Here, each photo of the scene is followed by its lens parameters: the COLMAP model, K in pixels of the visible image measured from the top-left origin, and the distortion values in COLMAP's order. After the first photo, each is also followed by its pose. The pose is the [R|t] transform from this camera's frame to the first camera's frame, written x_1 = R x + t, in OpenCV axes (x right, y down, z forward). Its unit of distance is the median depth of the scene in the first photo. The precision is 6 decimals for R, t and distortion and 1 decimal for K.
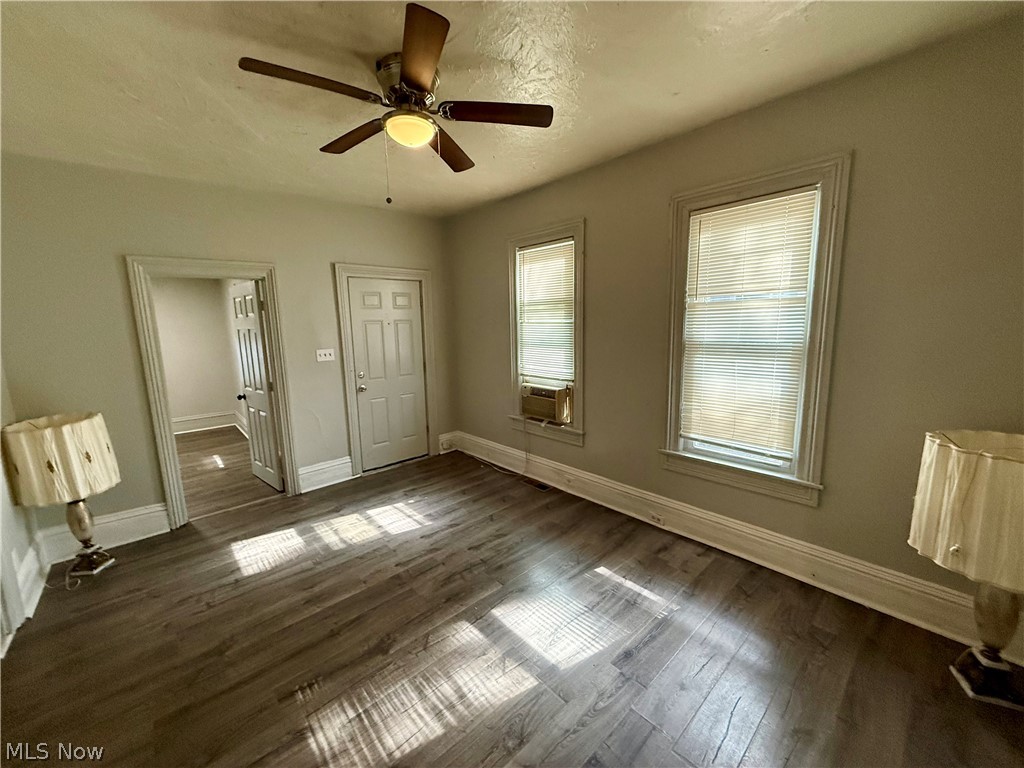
lens RADIAL K [[411.1, 0, 512.4], [0, 411.1, 389.6], [0, 0, 1]] dist [0.001942, 0.000689]
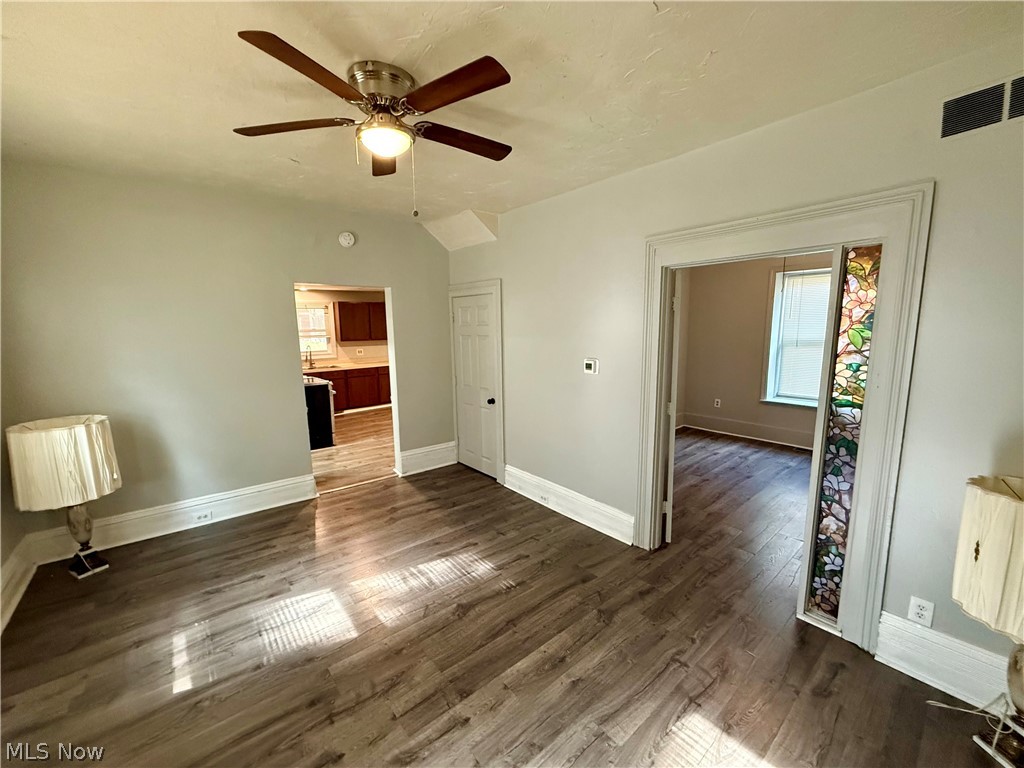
lens RADIAL K [[411.1, 0, 512.3], [0, 411.1, 385.7], [0, 0, 1]] dist [0.001942, 0.000689]
pose [[-0.998828, 0.035344, 0.033066, -0.477545], [0.043747, 0.951546, 0.304378, -0.309563], [-0.020706, 0.305467, -0.951977, 1.772024]]
